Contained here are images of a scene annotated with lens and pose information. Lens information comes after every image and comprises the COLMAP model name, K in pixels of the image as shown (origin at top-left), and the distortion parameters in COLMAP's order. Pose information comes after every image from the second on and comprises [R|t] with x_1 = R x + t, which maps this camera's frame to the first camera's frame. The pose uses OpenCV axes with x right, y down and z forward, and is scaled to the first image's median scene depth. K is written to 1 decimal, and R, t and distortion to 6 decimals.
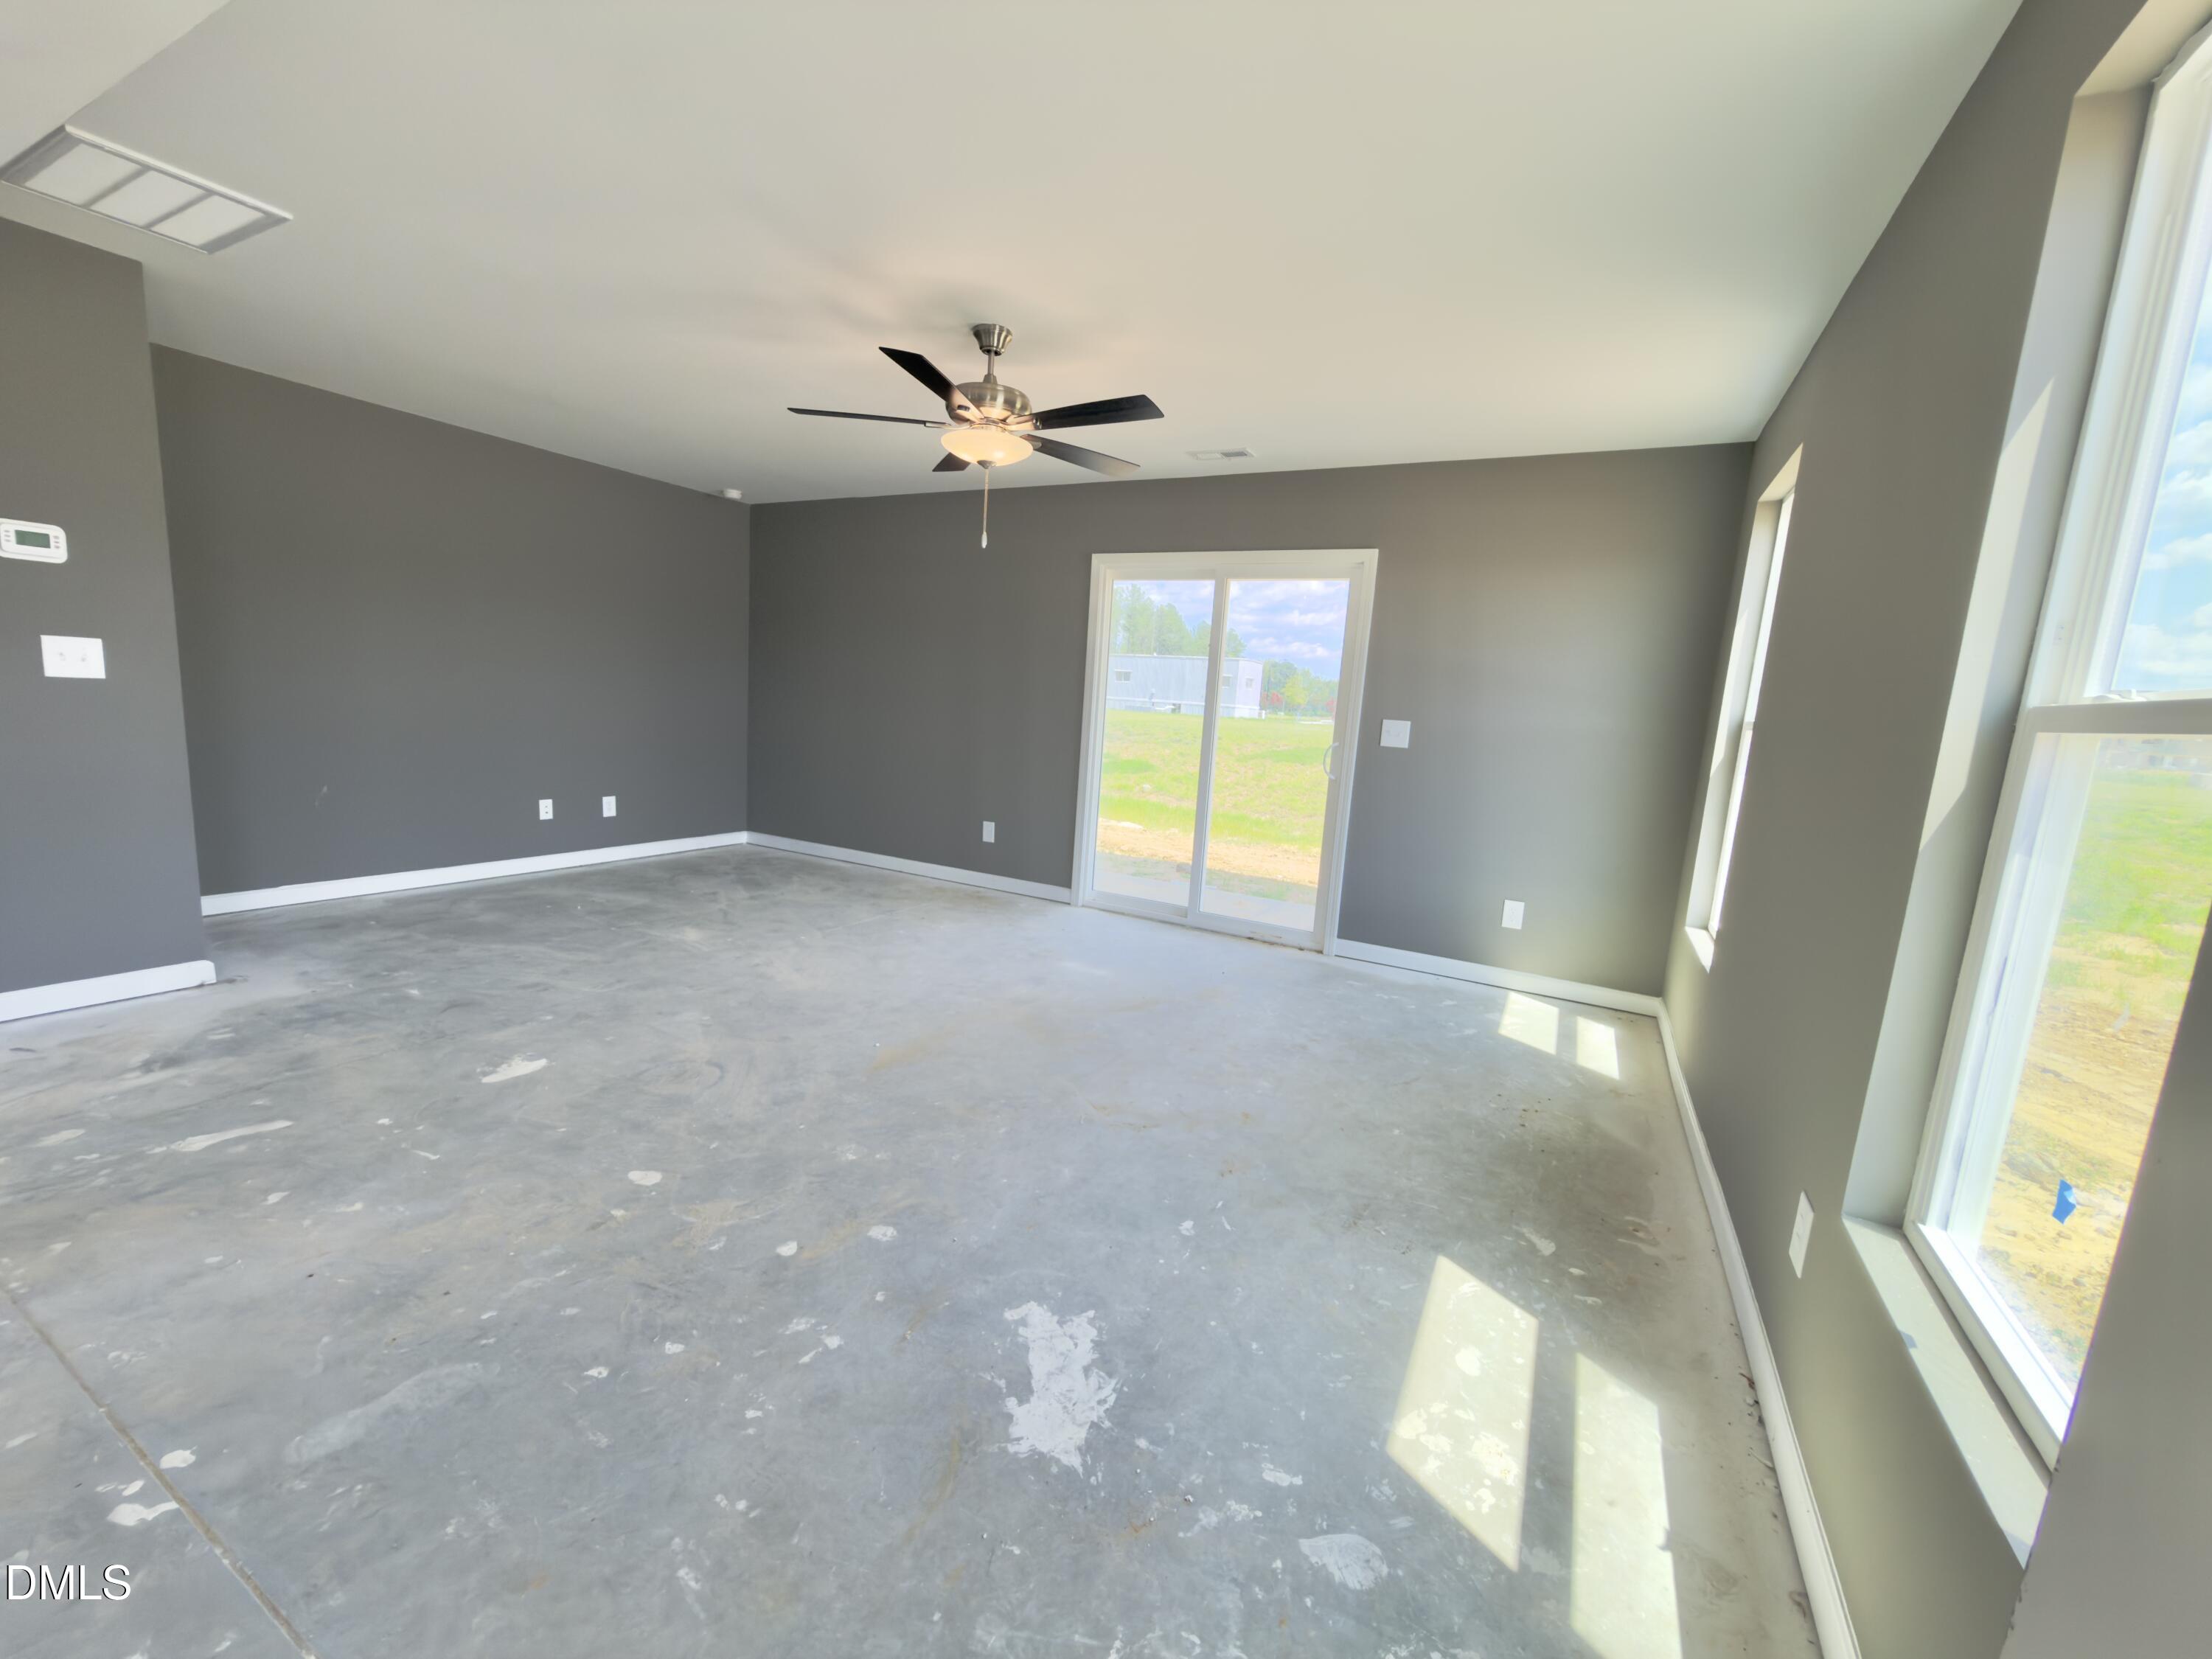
lens RADIAL K [[885.8, 0, 1103.0], [0, 885.8, 827.0], [0, 0, 1]] dist [0.000632, 0.000581]
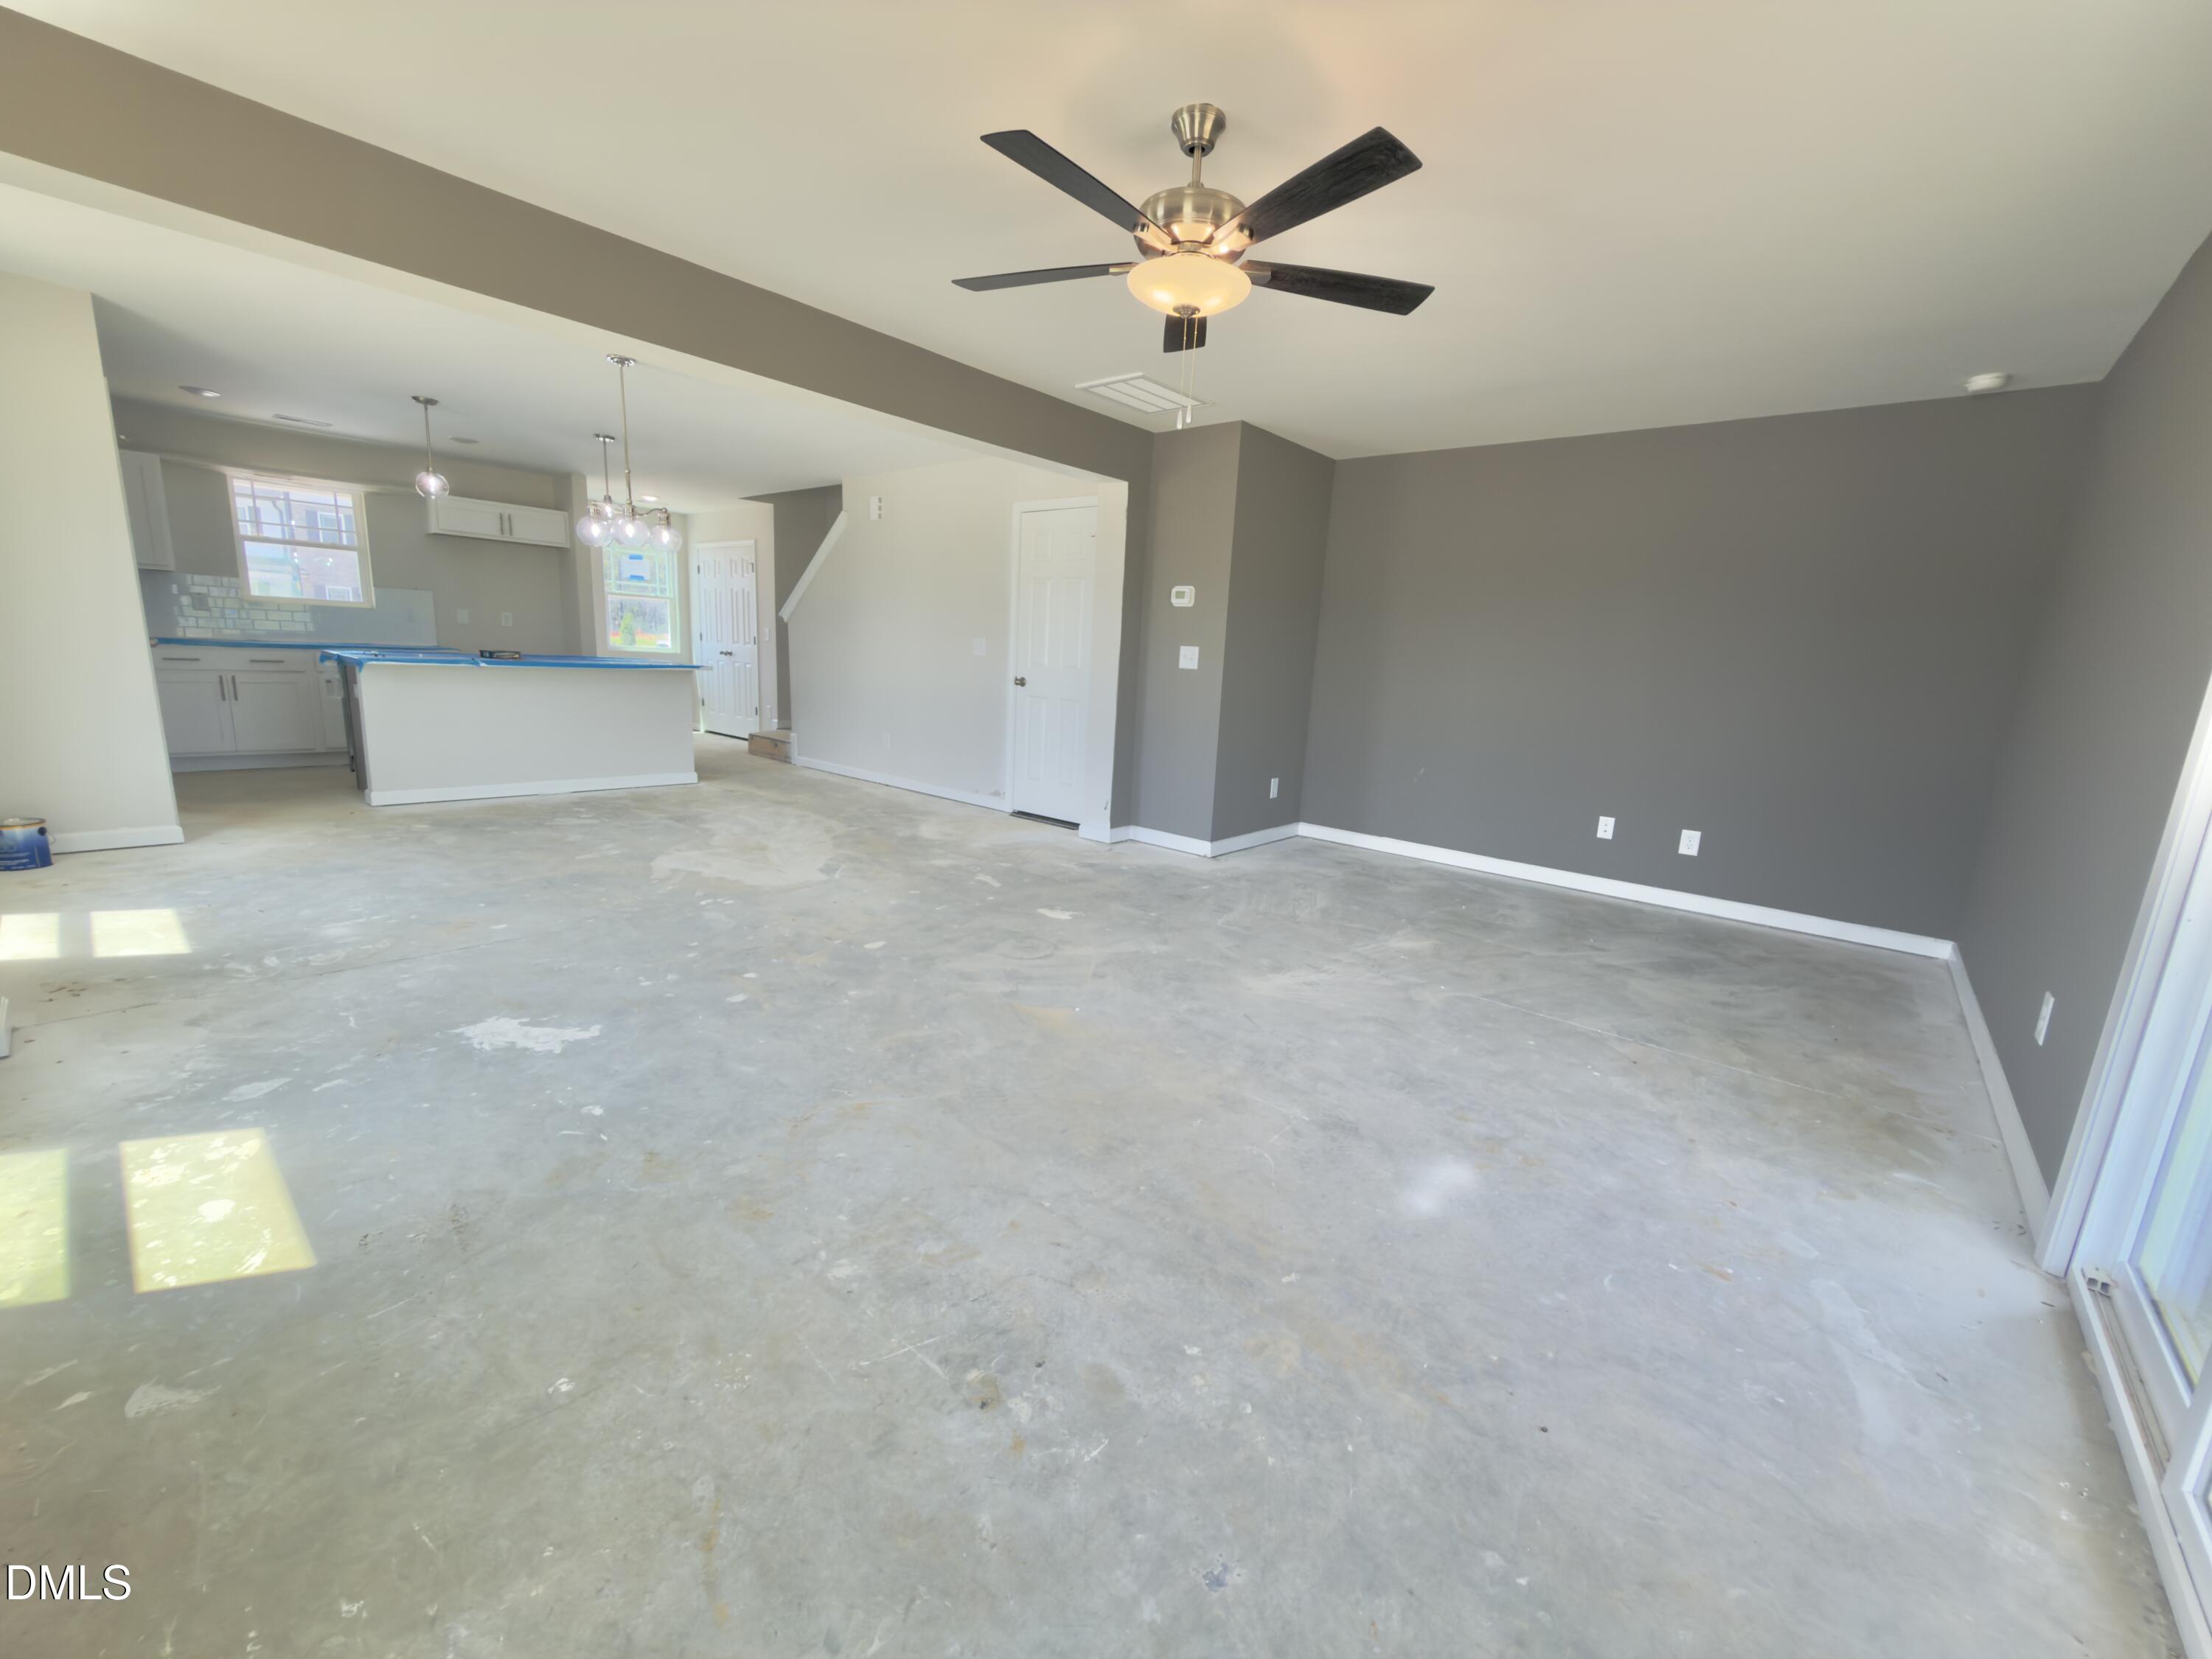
lens RADIAL K [[885.8, 0, 1106.6], [0, 885.8, 828.8], [0, 0, 1]] dist [0.000632, 0.000581]
pose [[-0.210028, 0.114428, -0.970976, 0.773536], [-0.208575, 0.965021, 0.158843, -0.118581], [0.955188, 0.235883, -0.178814, 1.402760]]
